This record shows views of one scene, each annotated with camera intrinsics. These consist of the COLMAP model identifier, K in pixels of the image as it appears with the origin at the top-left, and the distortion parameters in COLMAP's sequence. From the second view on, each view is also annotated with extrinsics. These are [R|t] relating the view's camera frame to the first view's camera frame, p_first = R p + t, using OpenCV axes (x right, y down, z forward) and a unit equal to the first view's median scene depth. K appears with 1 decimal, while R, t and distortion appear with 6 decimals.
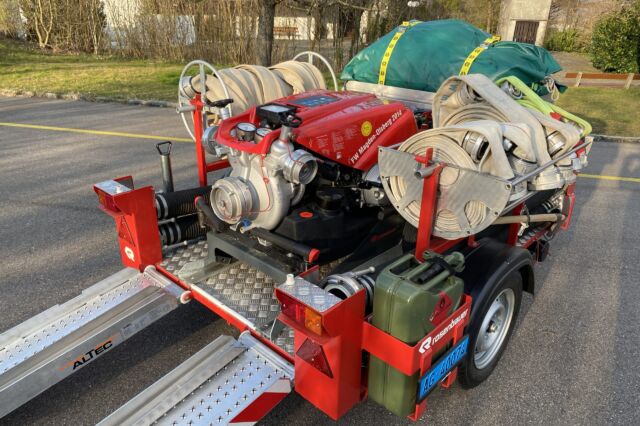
lens RADIAL K [[455.4, 0, 320.0], [0, 455.4, 213.0], [0, 0, 1]] dist [0.003848, -0.001819]
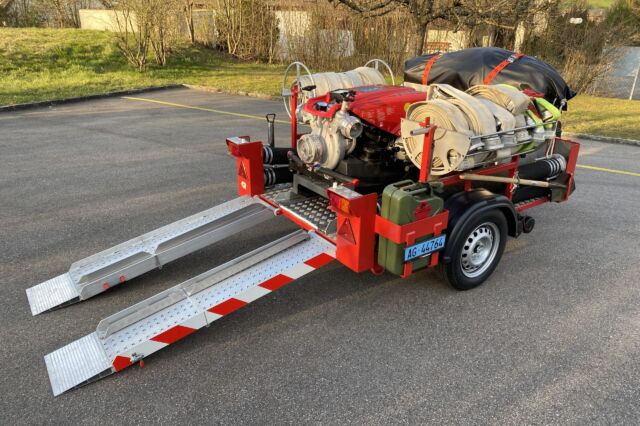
lens RADIAL K [[455.4, 0, 320.0], [0, 455.4, 213.0], [0, 0, 1]] dist [0.003848, -0.001819]
pose [[0.976578, 0.082999, -0.198510, 0.175407], [-0.084694, 0.996407, -0.000048, 0.192724], [0.197793, 0.016859, 0.980099, -0.546747]]
